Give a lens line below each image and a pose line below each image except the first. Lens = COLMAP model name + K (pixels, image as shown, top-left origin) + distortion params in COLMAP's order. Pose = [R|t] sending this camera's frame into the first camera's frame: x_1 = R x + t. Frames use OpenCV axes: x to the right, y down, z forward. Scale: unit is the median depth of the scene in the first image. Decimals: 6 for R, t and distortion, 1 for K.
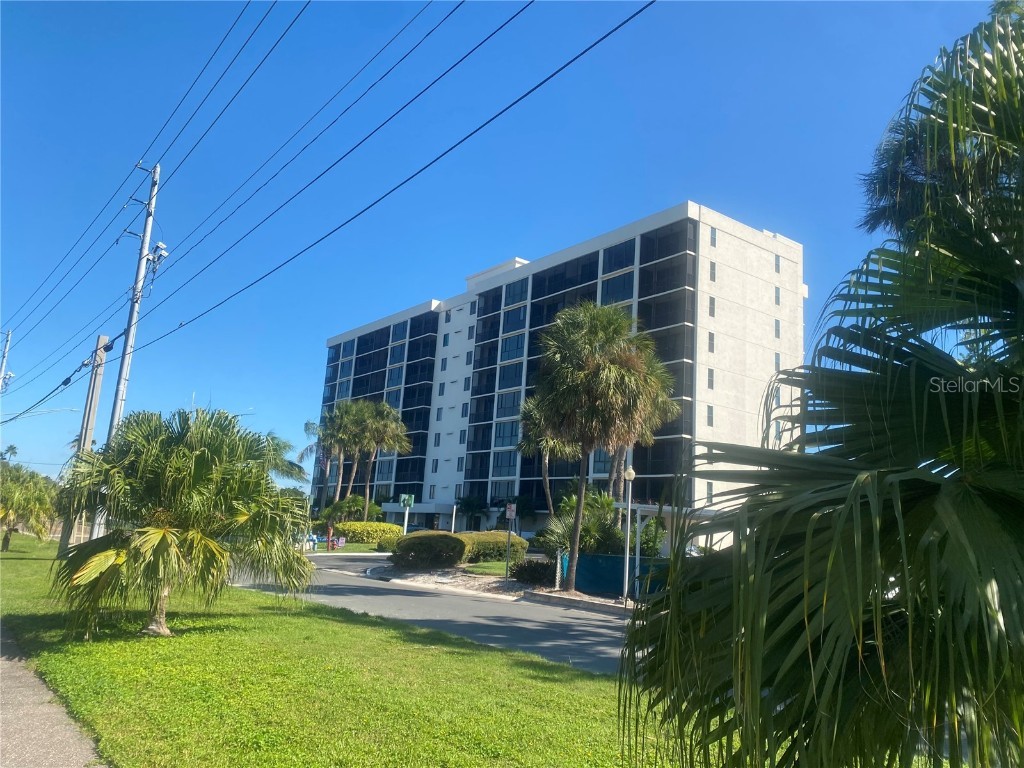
lens RADIAL K [[771.3, 0, 513.6], [0, 771.3, 392.7], [0, 0, 1]] dist [0.036275, -0.036277]
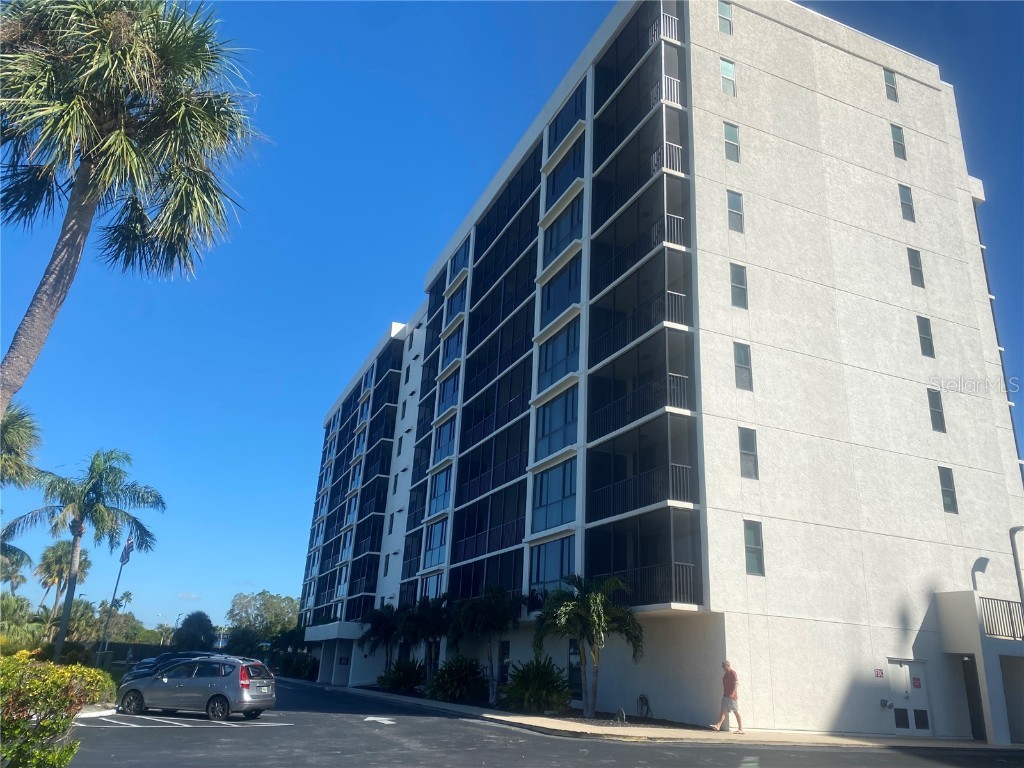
lens RADIAL K [[771.3, 0, 513.6], [0, 771.3, 392.7], [0, 0, 1]] dist [0.036275, -0.036277]
pose [[0.971495, -0.088564, -0.219897, 0.170605], [0.046623, 0.980857, -0.189065, 0.089610], [0.232432, 0.173423, 0.957027, 0.434301]]
